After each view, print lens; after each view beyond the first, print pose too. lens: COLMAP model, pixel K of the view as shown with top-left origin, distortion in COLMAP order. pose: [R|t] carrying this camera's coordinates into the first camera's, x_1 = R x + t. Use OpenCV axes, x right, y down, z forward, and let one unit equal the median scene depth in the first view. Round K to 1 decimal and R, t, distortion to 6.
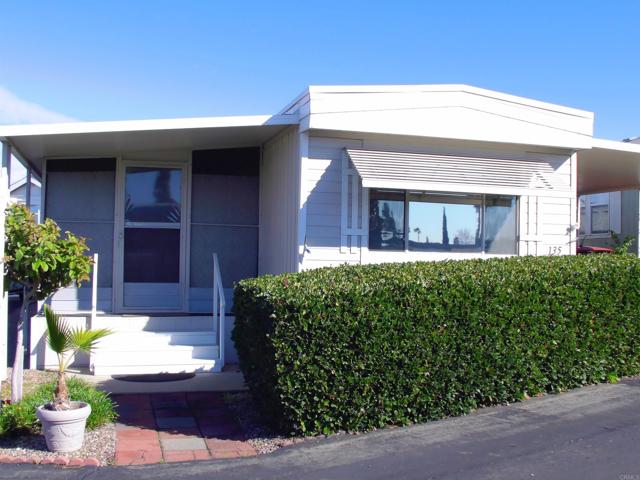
lens RADIAL K [[750.8, 0, 320.0], [0, 750.8, 240.0], [0, 0, 1]] dist [-0.149043, 0.023117]
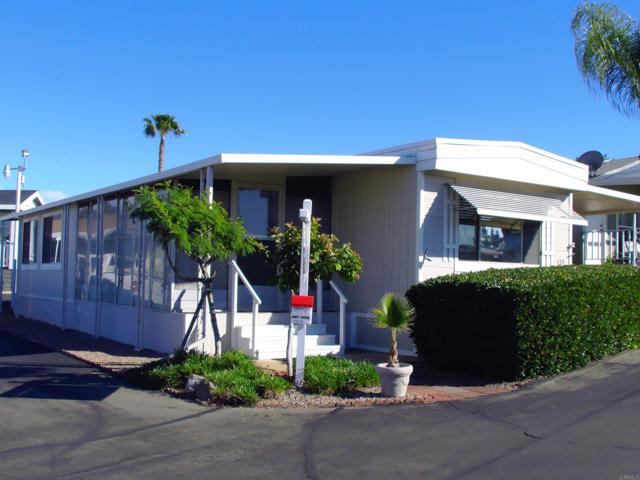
lens RADIAL K [[750.8, 0, 320.0], [0, 750.8, 240.0], [0, 0, 1]] dist [-0.149043, 0.023117]
pose [[0.957438, 0.022455, 0.287765, -0.569440], [-0.016114, 0.999573, -0.024387, 0.014556], [-0.288189, 0.018712, 0.957391, -0.219640]]
